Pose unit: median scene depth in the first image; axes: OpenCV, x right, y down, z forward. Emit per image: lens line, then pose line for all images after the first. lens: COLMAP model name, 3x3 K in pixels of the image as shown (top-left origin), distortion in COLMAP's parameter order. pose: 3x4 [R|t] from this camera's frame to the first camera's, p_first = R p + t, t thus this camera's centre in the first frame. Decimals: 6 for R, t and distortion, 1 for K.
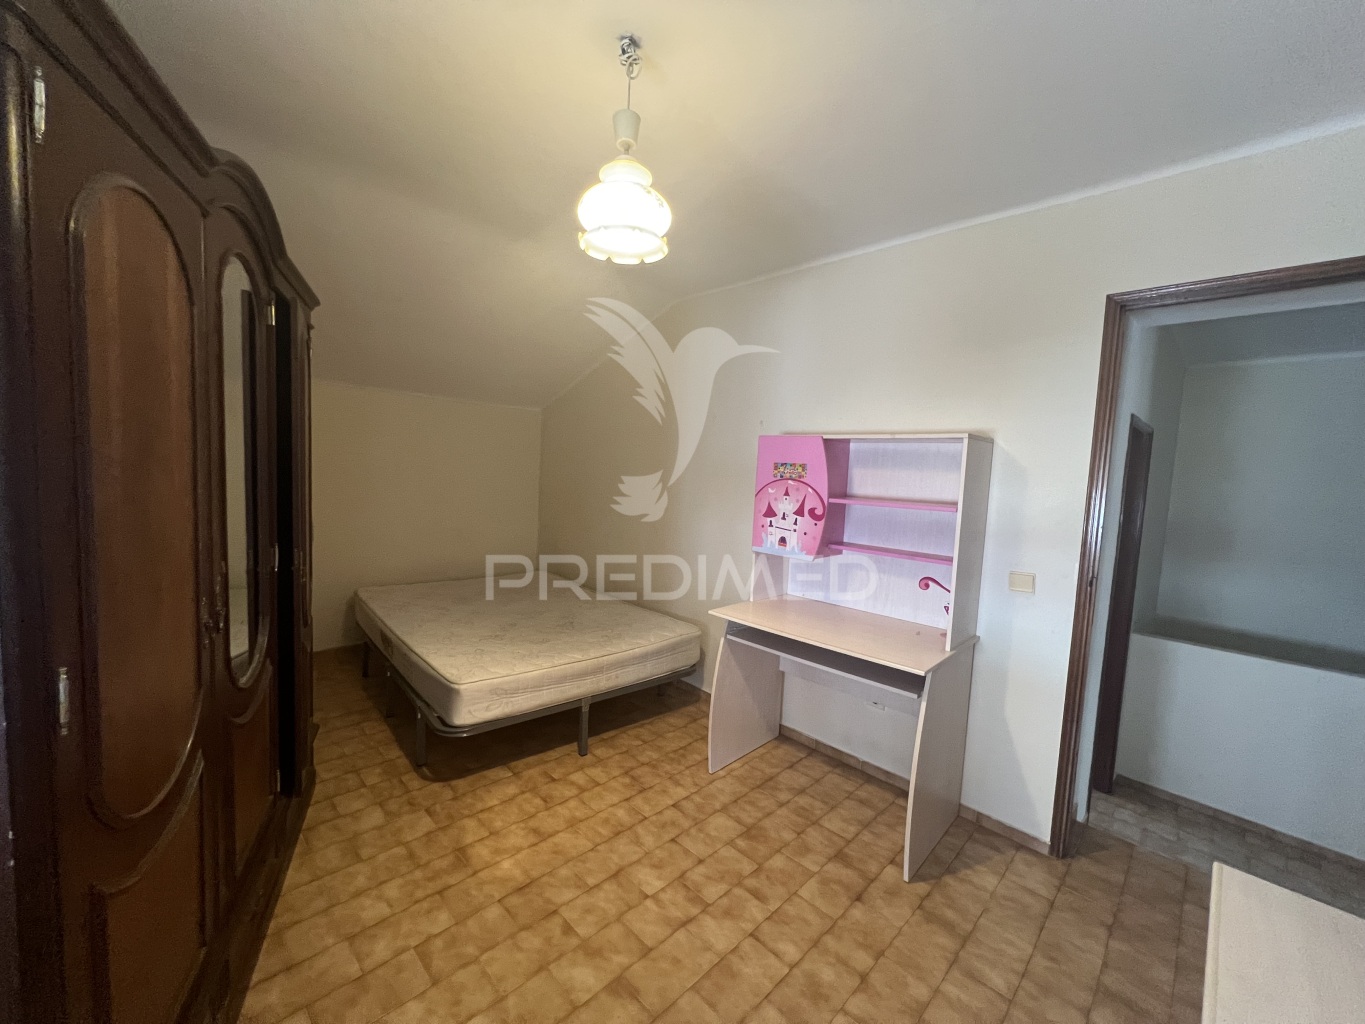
lens RADIAL K [[548.7, 0, 680.7], [0, 548.7, 513.2], [0, 0, 1]] dist [0.000578, 0.000103]
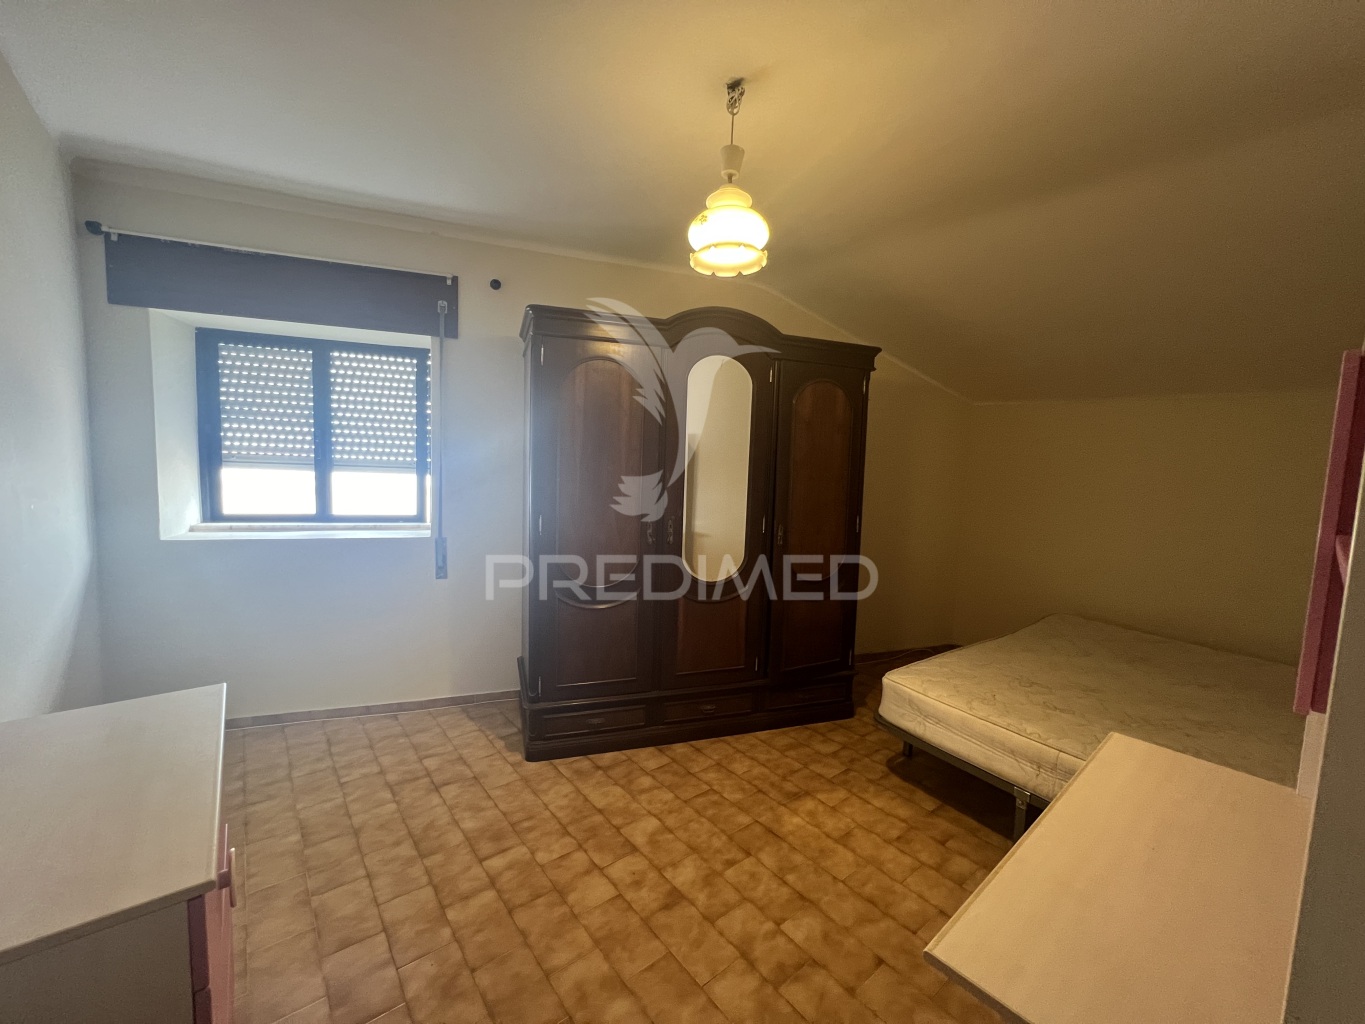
lens RADIAL K [[543.8, 0, 678.6], [0, 543.8, 510.1], [0, 0, 1]] dist [-0.001148, 0.001081]
pose [[-0.092184, 0.039365, -0.994964, 0.826997], [-0.127526, 0.990523, 0.051004, -0.011671], [0.987542, 0.131585, -0.086290, 0.820788]]
